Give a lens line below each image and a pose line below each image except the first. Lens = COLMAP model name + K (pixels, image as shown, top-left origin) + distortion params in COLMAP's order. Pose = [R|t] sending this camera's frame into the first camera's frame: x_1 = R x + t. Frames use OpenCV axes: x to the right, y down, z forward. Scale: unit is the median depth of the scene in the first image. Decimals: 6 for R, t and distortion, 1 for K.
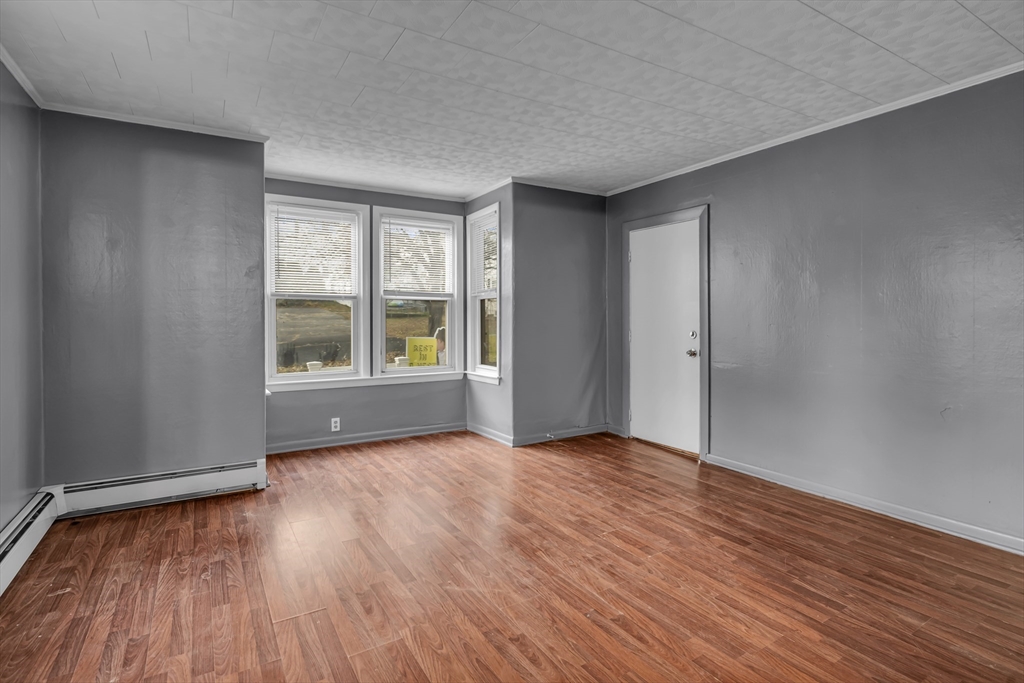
lens RADIAL K [[528.2, 0, 514.4], [0, 528.2, 337.4], [0, 0, 1]] dist [-0.005108, 0.000485]
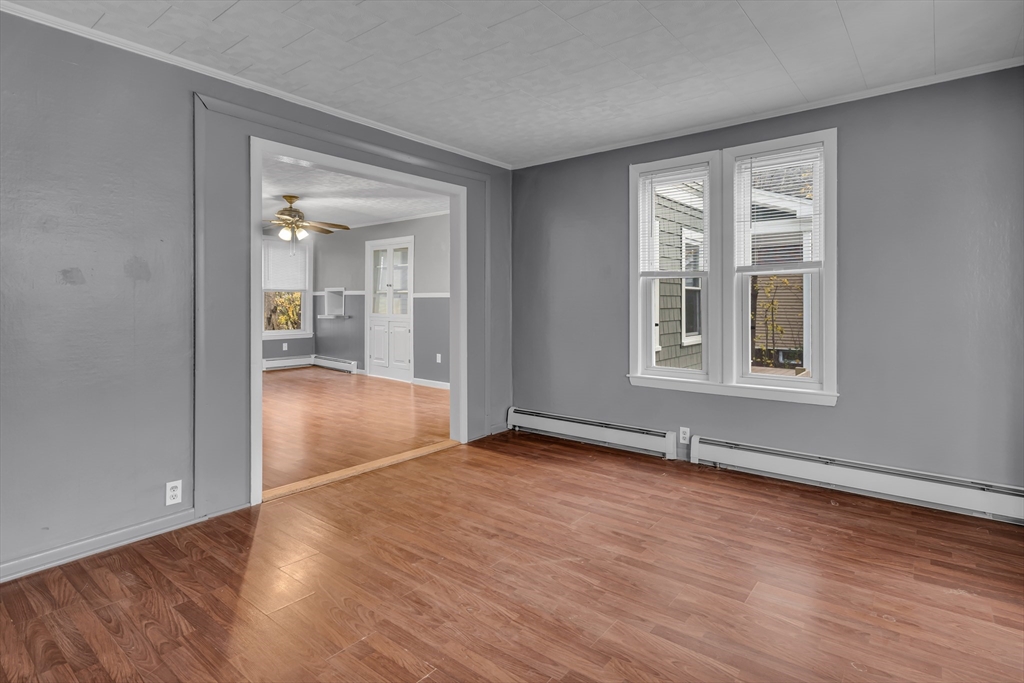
lens RADIAL K [[528.2, 0, 514.4], [0, 528.2, 337.4], [0, 0, 1]] dist [-0.005108, 0.000485]
pose [[-0.949047, 0.028905, -0.313806, 0.306969], [-0.005284, 0.994185, 0.107557, -0.072232], [0.315091, 0.103735, -0.943375, 1.888823]]
